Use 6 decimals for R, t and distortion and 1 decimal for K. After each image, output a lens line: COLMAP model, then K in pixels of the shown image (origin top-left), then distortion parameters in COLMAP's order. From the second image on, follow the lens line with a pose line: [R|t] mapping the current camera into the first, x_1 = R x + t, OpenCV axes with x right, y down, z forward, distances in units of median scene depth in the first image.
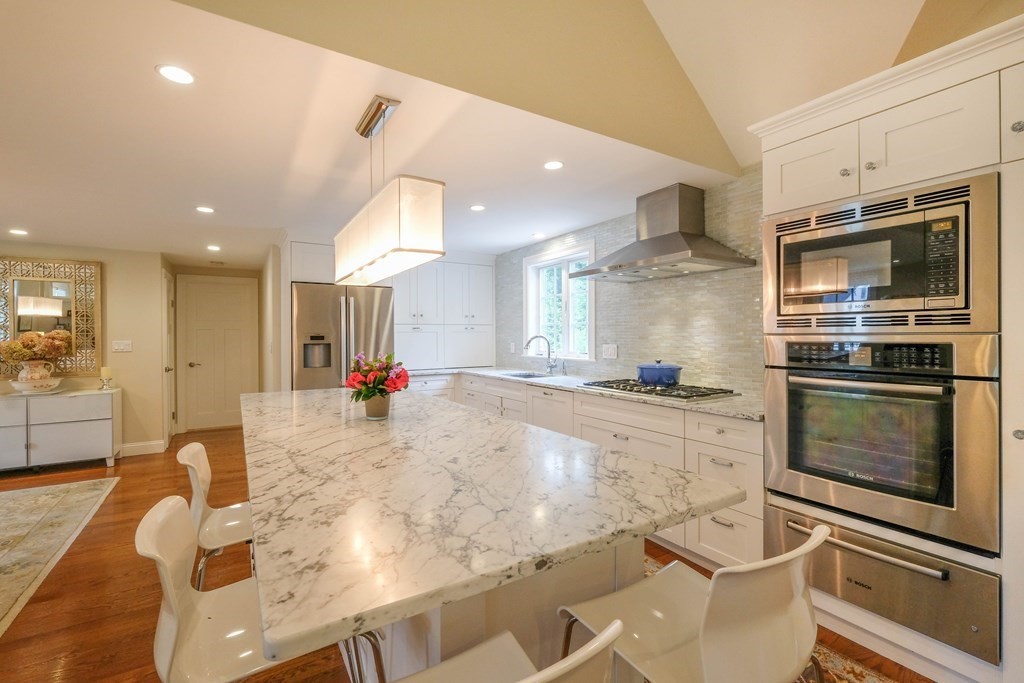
lens RADIAL K [[452.0, 0, 512.0], [0, 452.0, 341.5], [0, 0, 1]] dist [-0.001390, -0.000351]
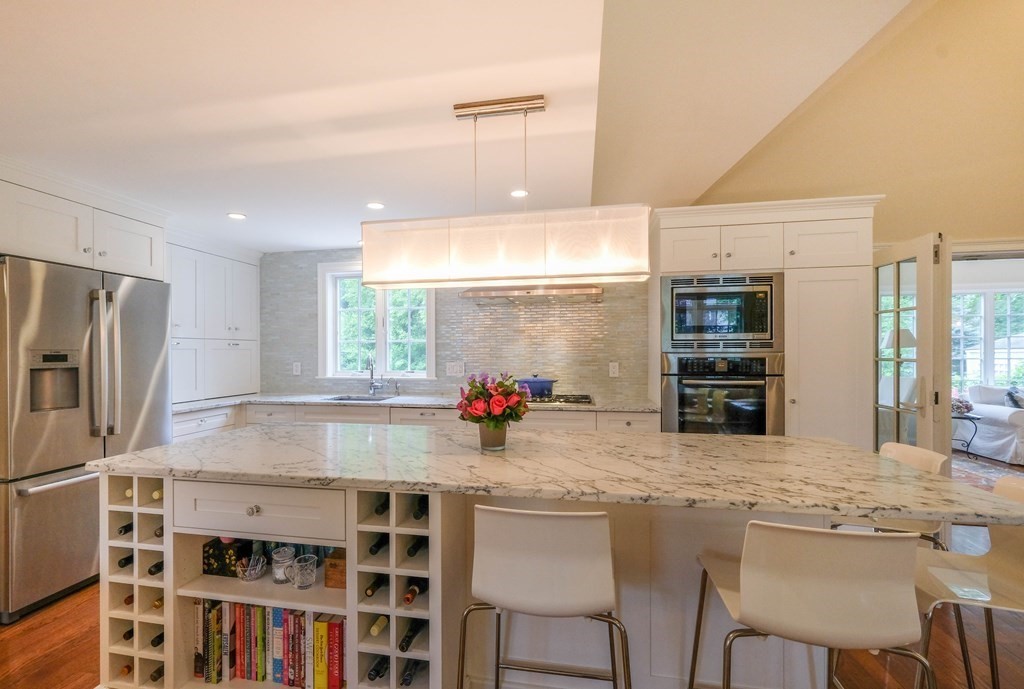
lens RADIAL K [[461.7, 0, 508.1], [0, 461.7, 361.0], [0, 0, 1]] dist [-0.003280, -0.000285]
pose [[0.678888, -0.011733, 0.734148, -1.025037], [0.010537, 0.999925, 0.006237, -0.004403], [-0.734167, 0.003501, 0.678960, 0.406127]]
